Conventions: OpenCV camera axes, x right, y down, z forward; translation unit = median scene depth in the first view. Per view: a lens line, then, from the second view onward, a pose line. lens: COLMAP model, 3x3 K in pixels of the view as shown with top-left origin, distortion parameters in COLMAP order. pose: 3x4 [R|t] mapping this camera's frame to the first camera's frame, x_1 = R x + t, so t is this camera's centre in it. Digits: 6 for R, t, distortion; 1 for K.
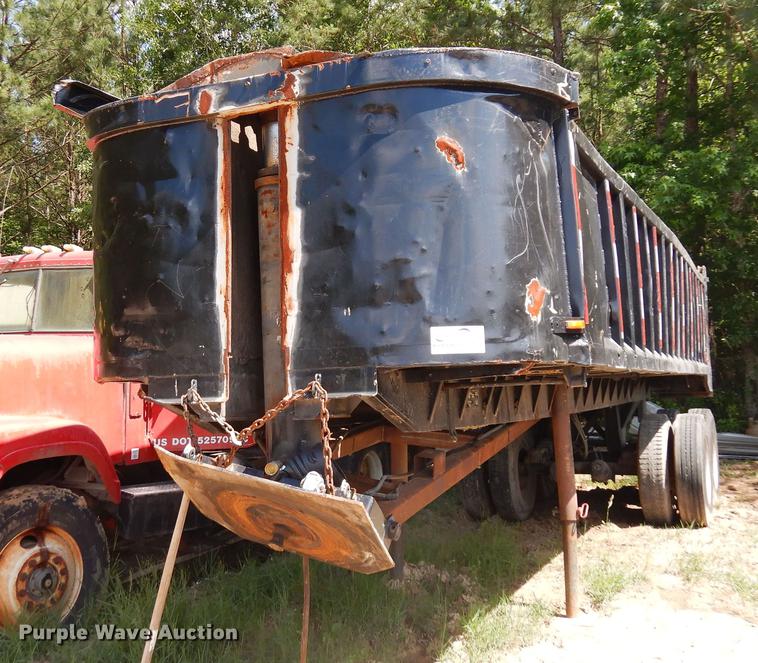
lens RADIAL K [[827.8, 0, 378.8], [0, 827.8, 299.8], [0, 0, 1]] dist [-0.005436, 0.005434]
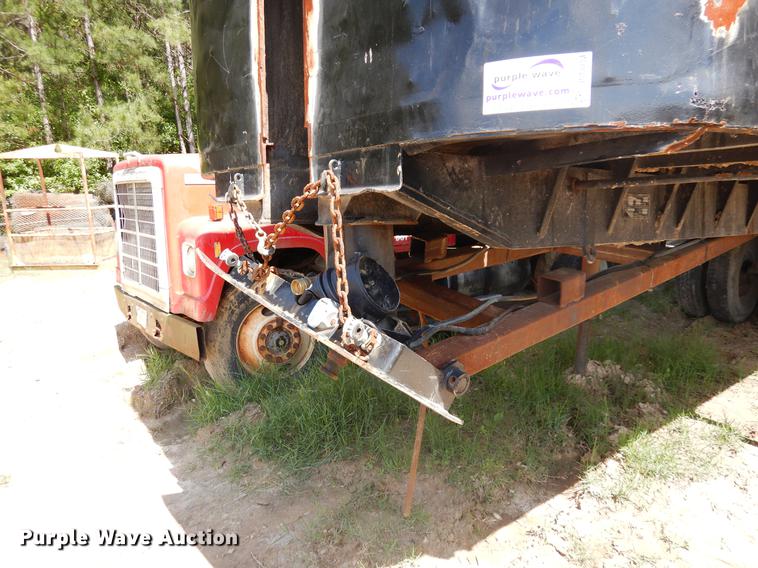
lens RADIAL K [[524.9, 0, 379.0], [0, 524.9, 284.0], [0, 0, 1]] dist [0.001434, 0.000305]
pose [[0.894343, 0.084331, -0.439362, 0.150230], [0.031636, 0.967694, 0.250135, 0.077627], [0.446262, -0.237607, 0.862782, 0.587192]]
